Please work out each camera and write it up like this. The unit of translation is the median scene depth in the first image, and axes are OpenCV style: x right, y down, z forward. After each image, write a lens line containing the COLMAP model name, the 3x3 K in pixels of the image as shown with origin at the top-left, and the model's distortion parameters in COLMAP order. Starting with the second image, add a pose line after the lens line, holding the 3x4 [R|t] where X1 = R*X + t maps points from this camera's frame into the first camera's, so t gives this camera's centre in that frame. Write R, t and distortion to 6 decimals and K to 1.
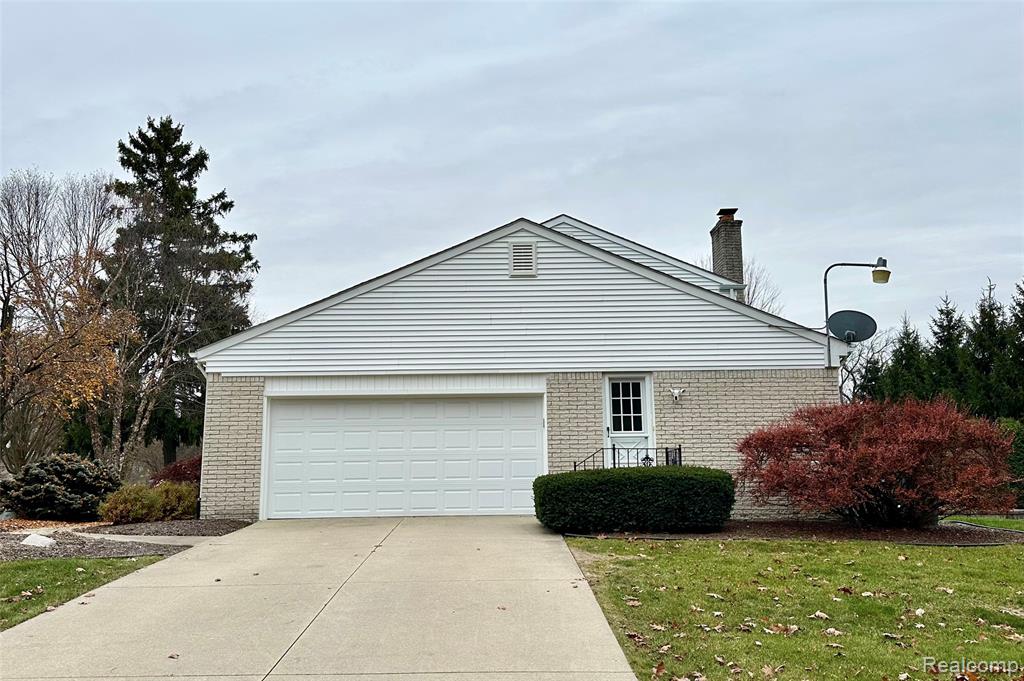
lens RADIAL K [[903.8, 0, 511.5], [0, 903.8, 337.8], [0, 0, 1]] dist [0.040602, -0.001319]
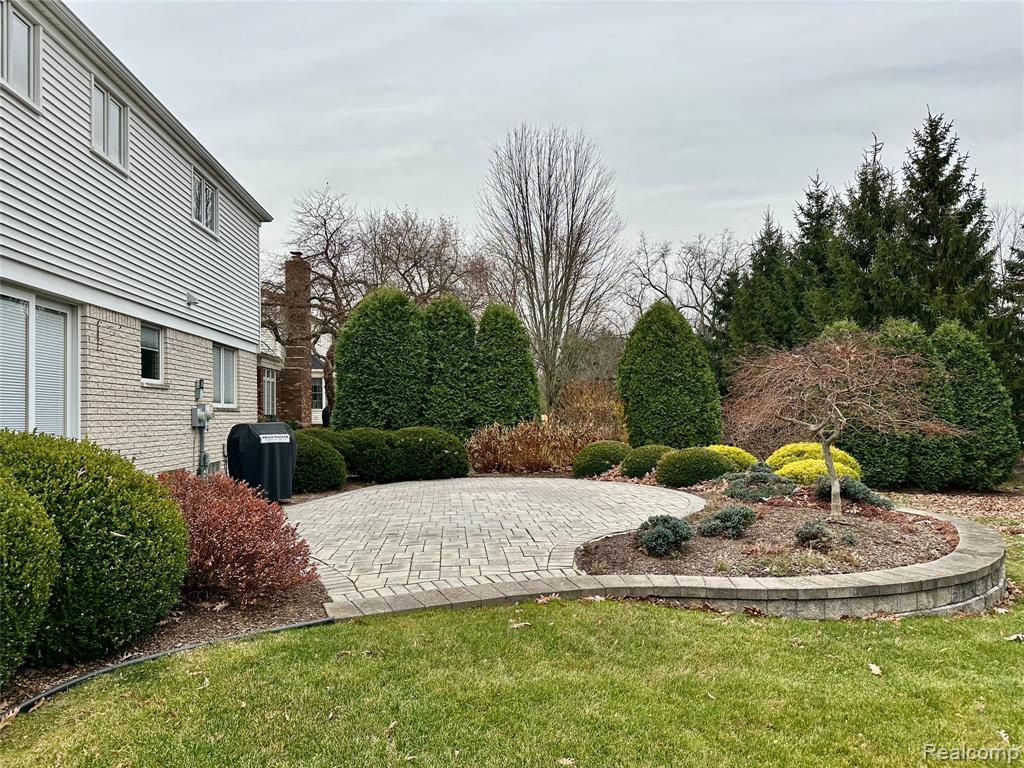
lens RADIAL K [[724.7, 0, 513.0], [0, 724.7, 382.4], [0, 0, 1]] dist [0.034325, -0.001857]
pose [[0.998970, -0.017645, 0.041815, 0.198802], [0.012392, 0.992365, 0.122708, 0.050981], [-0.043661, -0.122063, 0.991562, 0.393160]]
